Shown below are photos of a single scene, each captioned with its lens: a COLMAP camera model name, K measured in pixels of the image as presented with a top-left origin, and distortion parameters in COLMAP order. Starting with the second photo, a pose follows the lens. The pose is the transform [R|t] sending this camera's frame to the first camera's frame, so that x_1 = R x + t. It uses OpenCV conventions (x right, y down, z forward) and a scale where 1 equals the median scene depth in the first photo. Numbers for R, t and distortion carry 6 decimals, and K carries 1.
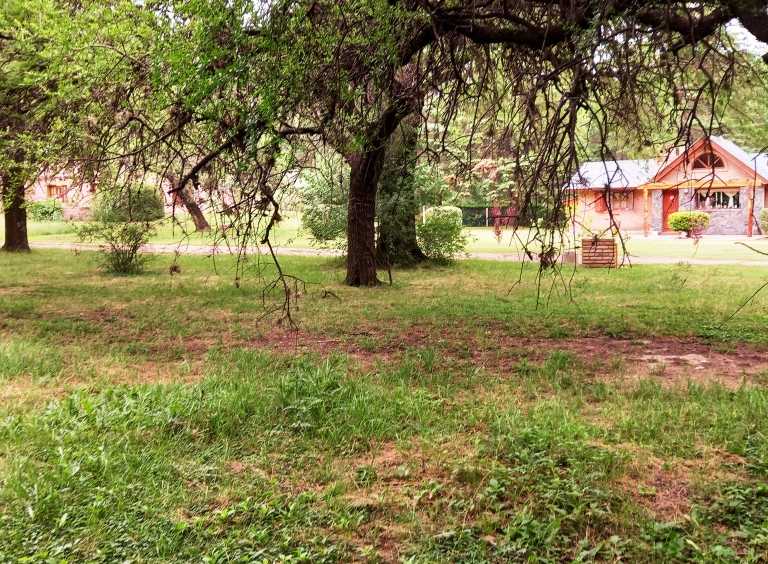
lens RADIAL K [[733.6, 0, 381.0], [0, 733.6, 269.0], [0, 0, 1]] dist [0.036716, 0.000000]
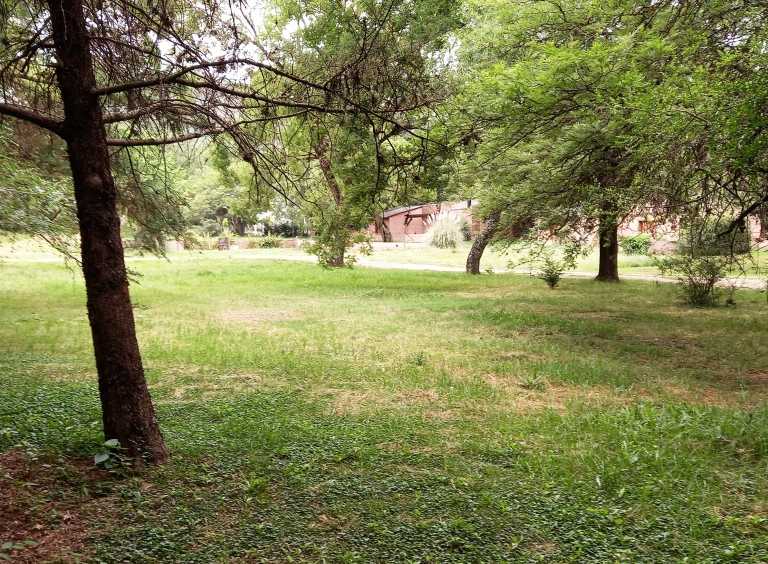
lens RADIAL K [[733.6, 0, 384.0], [0, 733.6, 281.3], [0, 0, 1]] dist [0.036716, 0.000000]
pose [[0.726089, 0.034809, -0.686720, 0.053048], [-0.053241, 0.998566, -0.005676, 0.001763], [0.685537, 0.040683, 0.726900, -0.085958]]
